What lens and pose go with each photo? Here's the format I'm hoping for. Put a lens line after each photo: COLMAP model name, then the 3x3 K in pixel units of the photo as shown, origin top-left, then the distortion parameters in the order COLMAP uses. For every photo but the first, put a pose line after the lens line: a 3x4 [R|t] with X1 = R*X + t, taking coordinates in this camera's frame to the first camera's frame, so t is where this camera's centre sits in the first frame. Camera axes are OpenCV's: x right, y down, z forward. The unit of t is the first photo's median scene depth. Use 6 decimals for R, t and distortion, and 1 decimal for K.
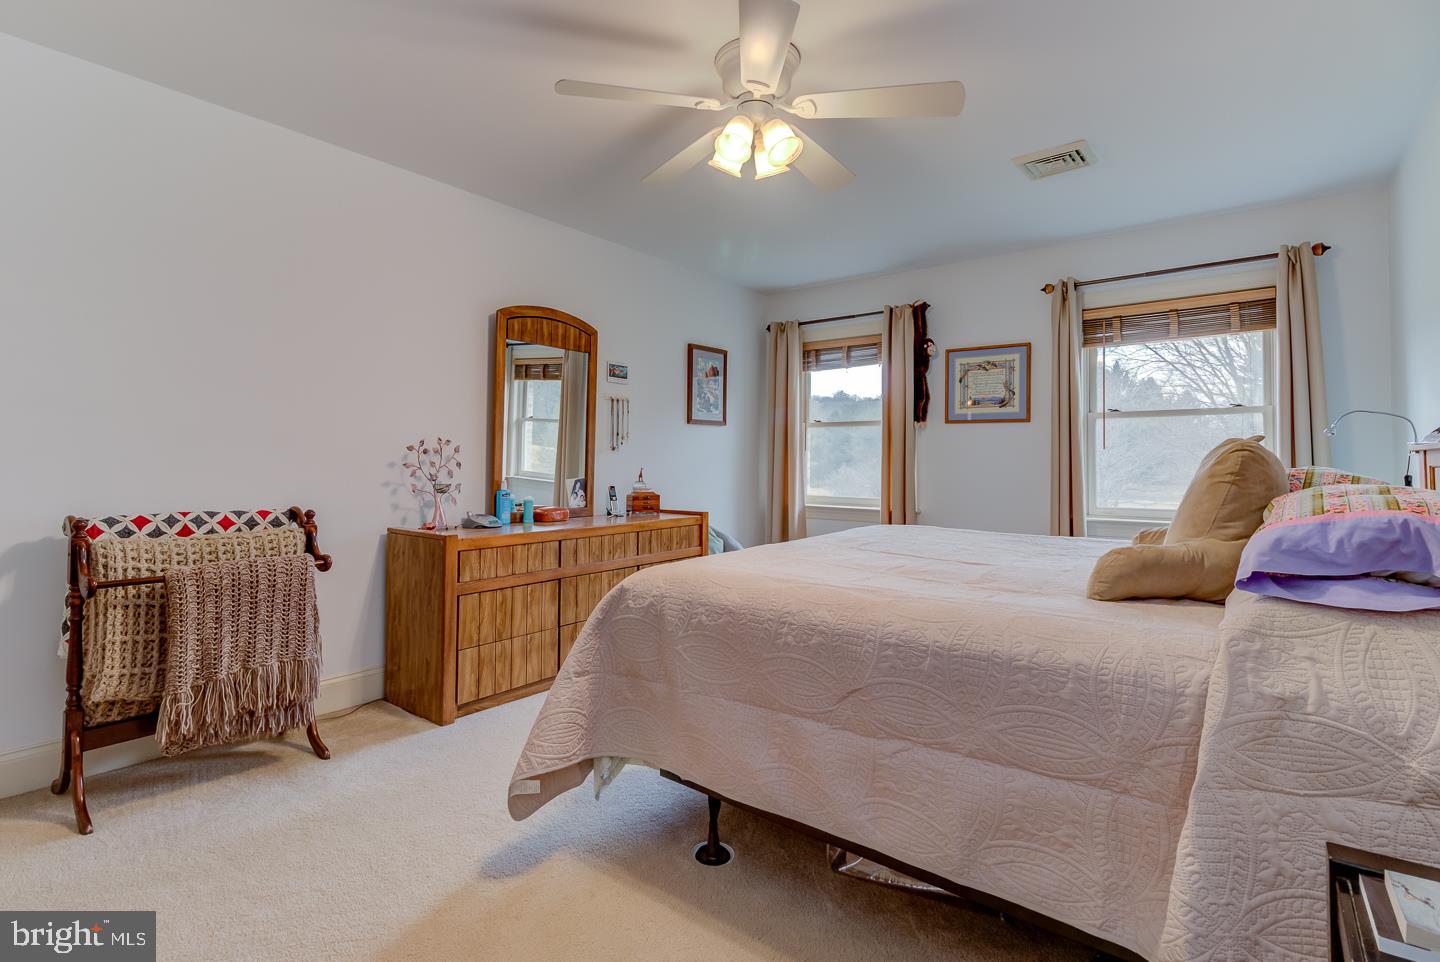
lens RADIAL K [[685.3, 0, 715.9], [0, 685.3, 468.4], [0, 0, 1]] dist [-0.000090, -0.000232]
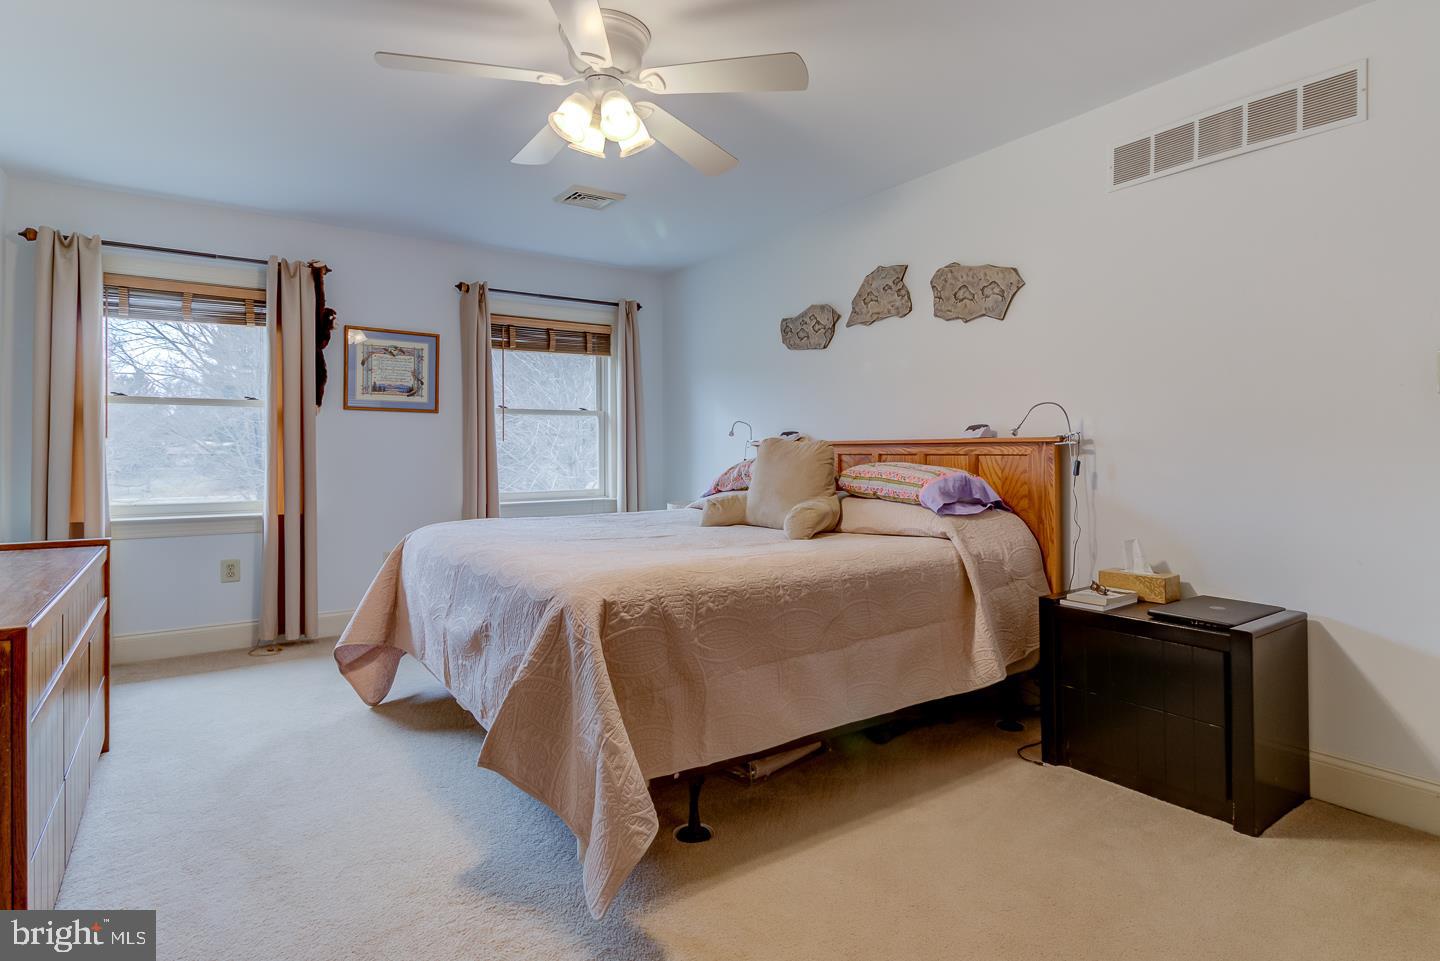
lens RADIAL K [[742.5, 0, 717.1], [0, 742.5, 467.3], [0, 0, 1]] dist [0.001240, -0.000138]
pose [[0.295581, -0.023417, 0.955031, -0.461415], [0.012349, 0.999710, 0.020690, -0.005453], [-0.955238, 0.005678, 0.295785, 0.279971]]
